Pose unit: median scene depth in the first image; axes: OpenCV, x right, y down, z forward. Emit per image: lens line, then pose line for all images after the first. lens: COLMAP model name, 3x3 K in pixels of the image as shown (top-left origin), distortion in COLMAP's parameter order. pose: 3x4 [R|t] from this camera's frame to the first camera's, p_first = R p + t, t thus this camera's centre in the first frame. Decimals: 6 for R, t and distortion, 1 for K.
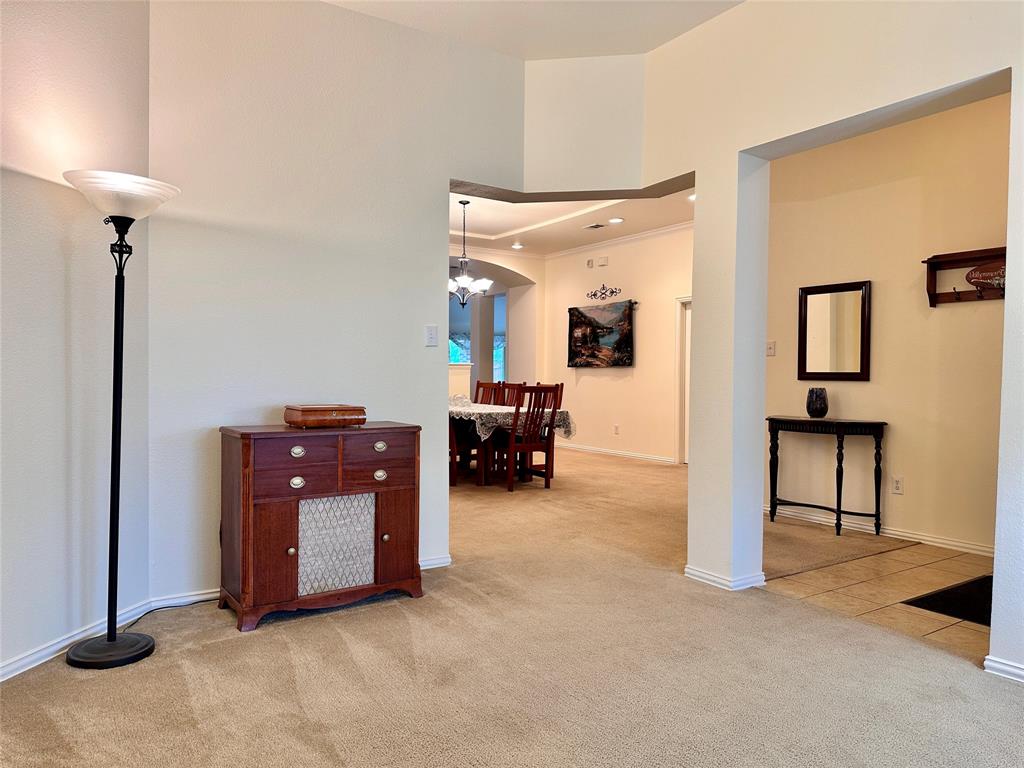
lens RADIAL K [[691.1, 0, 477.9], [0, 691.1, 390.2], [0, 0, 1]] dist [0.005008, -0.042222]
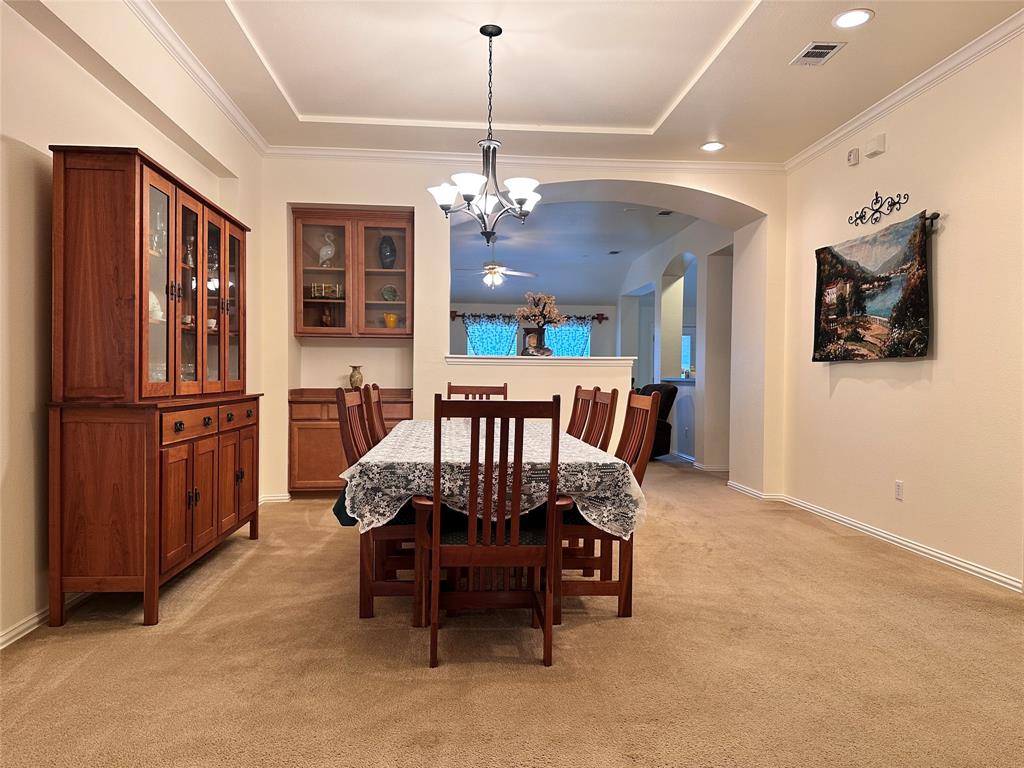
lens RADIAL K [[711.7, 0, 508.5], [0, 711.7, 384.0], [0, 0, 1]] dist [0.098347, -0.154691]
pose [[0.893874, 0.005765, -0.448281, 0.180907], [-0.012672, 0.999843, -0.012410, -0.006865], [0.448139, 0.016773, 0.893806, 0.429911]]
